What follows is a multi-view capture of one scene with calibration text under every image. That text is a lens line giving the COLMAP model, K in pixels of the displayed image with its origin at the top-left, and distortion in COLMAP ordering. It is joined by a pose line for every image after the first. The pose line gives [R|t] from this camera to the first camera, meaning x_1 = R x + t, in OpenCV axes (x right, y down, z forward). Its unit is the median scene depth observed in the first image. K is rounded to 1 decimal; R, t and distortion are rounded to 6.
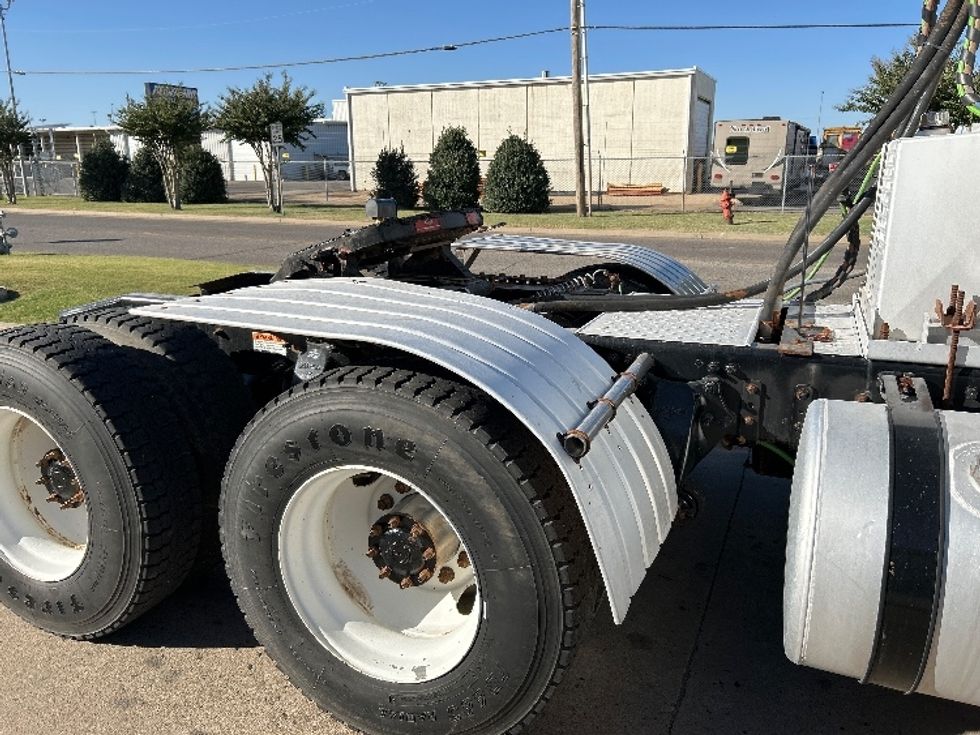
lens RADIAL K [[729.6, 0, 492.5], [0, 729.6, 368.0], [0, 0, 1]] dist [0.041440, -0.033428]
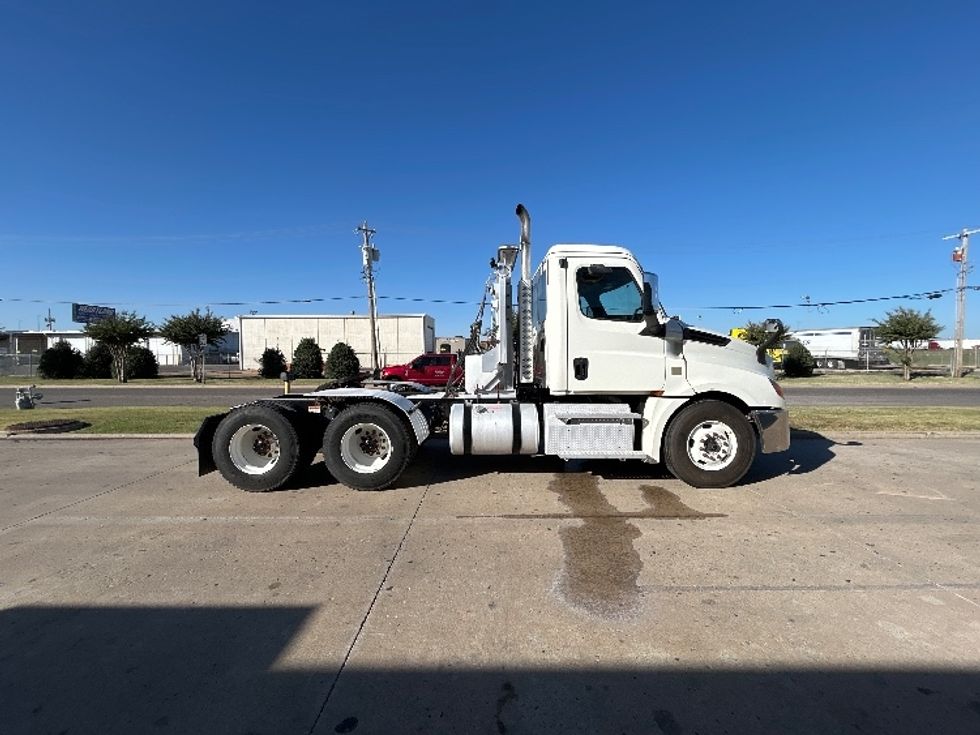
lens RADIAL K [[729.6, 0, 489.7], [0, 729.6, 365.5], [0, 0, 1]] dist [0.041440, -0.033428]
pose [[0.942004, -0.009738, 0.335461, -0.243061], [0.090467, 0.969944, -0.225884, 0.223515], [-0.323179, 0.243132, 0.914572, -0.899896]]
